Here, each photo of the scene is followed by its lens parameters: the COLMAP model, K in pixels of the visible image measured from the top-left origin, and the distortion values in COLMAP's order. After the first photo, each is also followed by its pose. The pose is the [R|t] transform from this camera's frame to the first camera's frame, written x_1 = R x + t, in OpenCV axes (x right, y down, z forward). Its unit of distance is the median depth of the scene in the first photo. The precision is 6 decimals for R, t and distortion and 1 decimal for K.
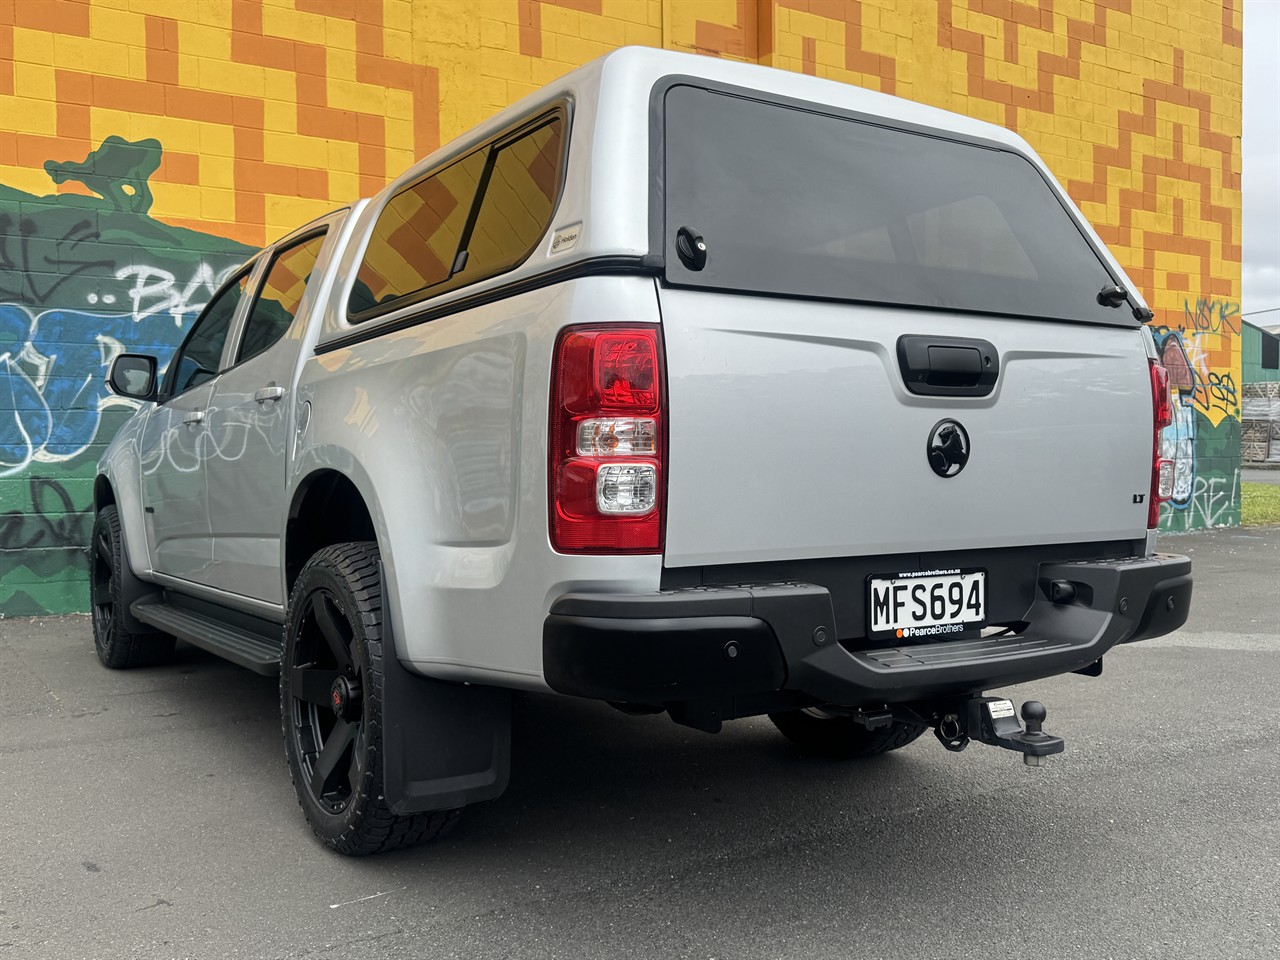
lens RADIAL K [[1209.4, 0, 613.1], [0, 1209.4, 455.5], [0, 0, 1]] dist [0.123094, -0.186651]
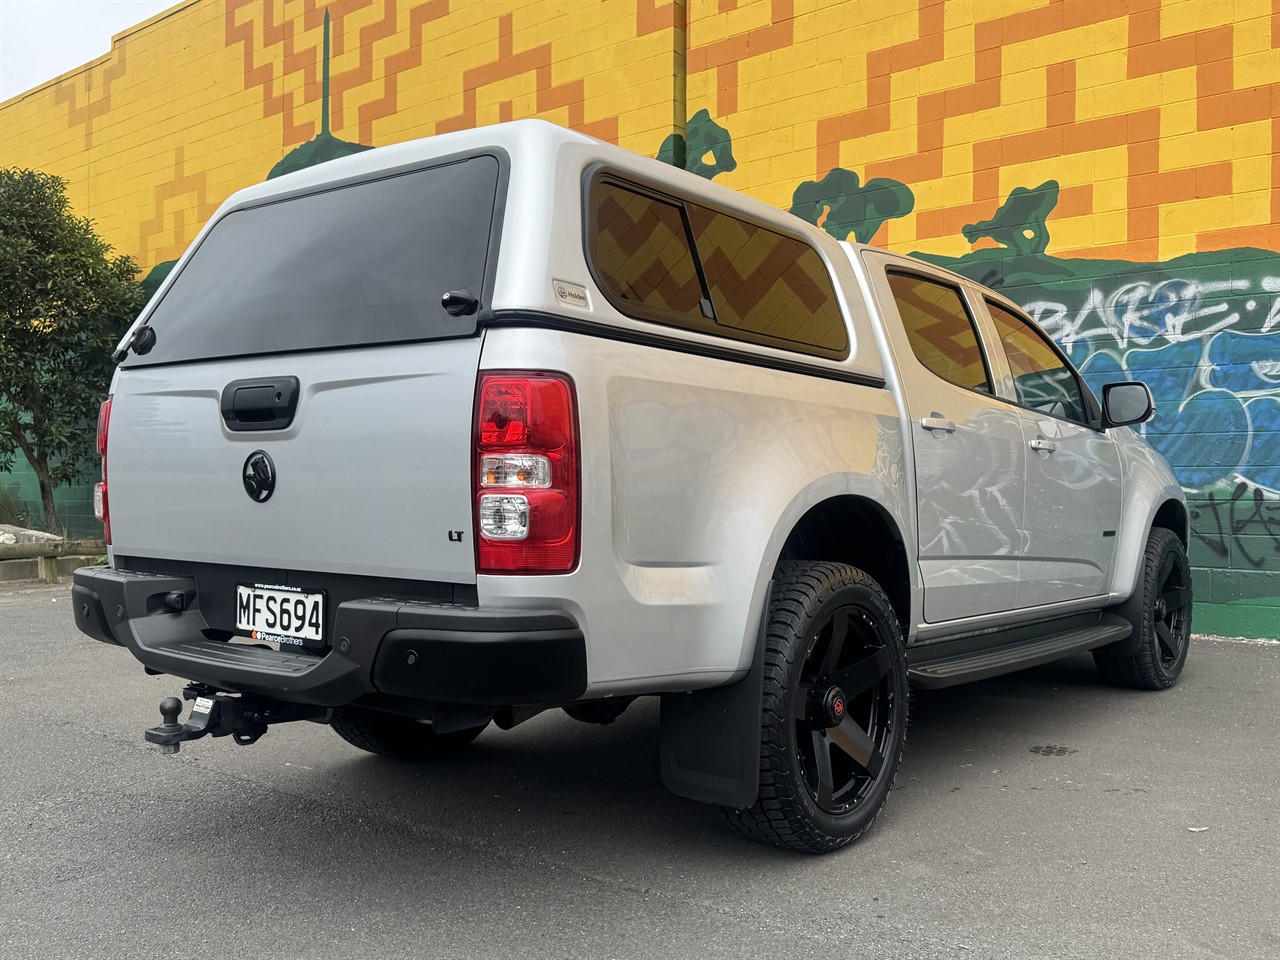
lens RADIAL K [[1188.6, 0, 640.0], [0, 1188.6, 480.0], [0, 0, 1]] dist [0.099648, -0.282724]
pose [[0.310712, 0.004839, -0.950492, 1.372864], [-0.002717, 0.999987, 0.004202, -0.008062], [0.950500, 0.001276, 0.310721, 0.946907]]
